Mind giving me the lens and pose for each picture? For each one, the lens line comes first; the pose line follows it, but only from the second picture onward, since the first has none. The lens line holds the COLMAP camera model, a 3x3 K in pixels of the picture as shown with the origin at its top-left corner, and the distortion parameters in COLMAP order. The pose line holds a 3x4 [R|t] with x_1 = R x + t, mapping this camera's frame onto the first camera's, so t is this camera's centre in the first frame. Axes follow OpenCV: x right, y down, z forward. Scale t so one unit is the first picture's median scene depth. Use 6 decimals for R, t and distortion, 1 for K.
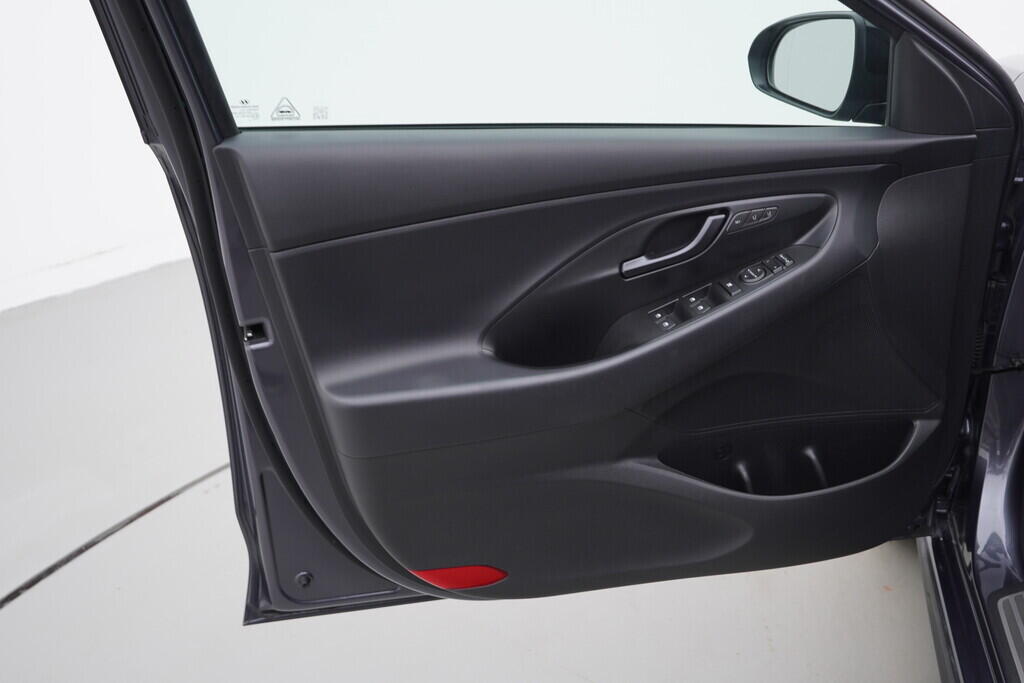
lens RADIAL K [[1081.0, 0, 512.5], [0, 1081.0, 334.3], [0, 0, 1]] dist [0.001582, 0.000000]
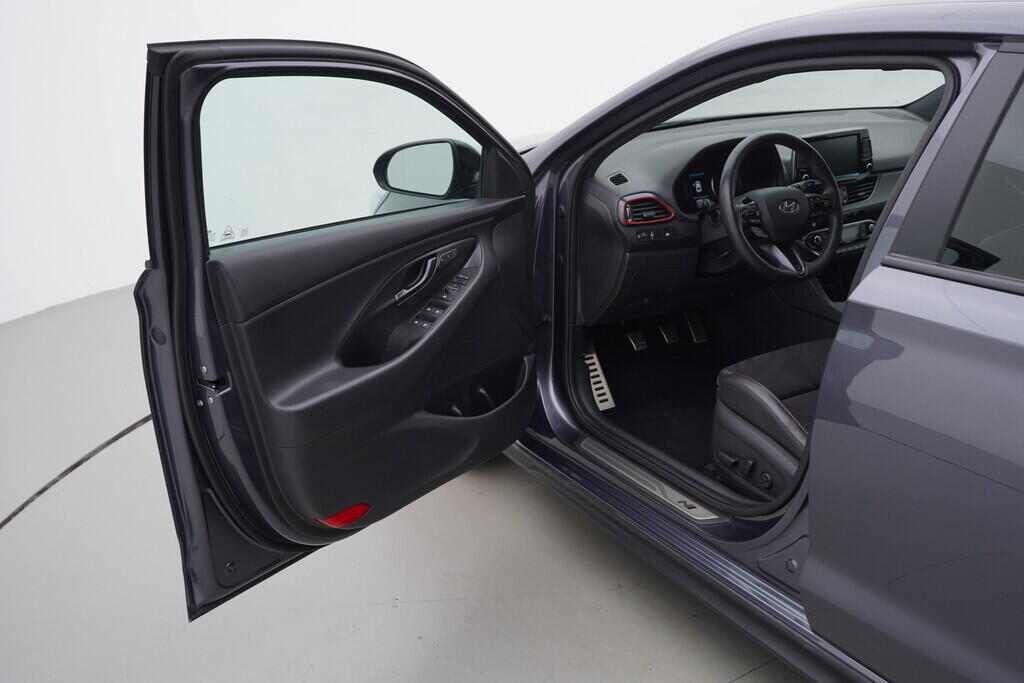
lens RADIAL K [[1081.0, 0, 513.9], [0, 1081.0, 343.6], [0, 0, 1]] dist [0.001582, 0.000000]
pose [[0.735917, -0.218353, 0.640897, -0.851389], [0.280794, 0.959757, 0.004563, 0.050562], [-0.616101, 0.176602, 0.767614, -0.392053]]
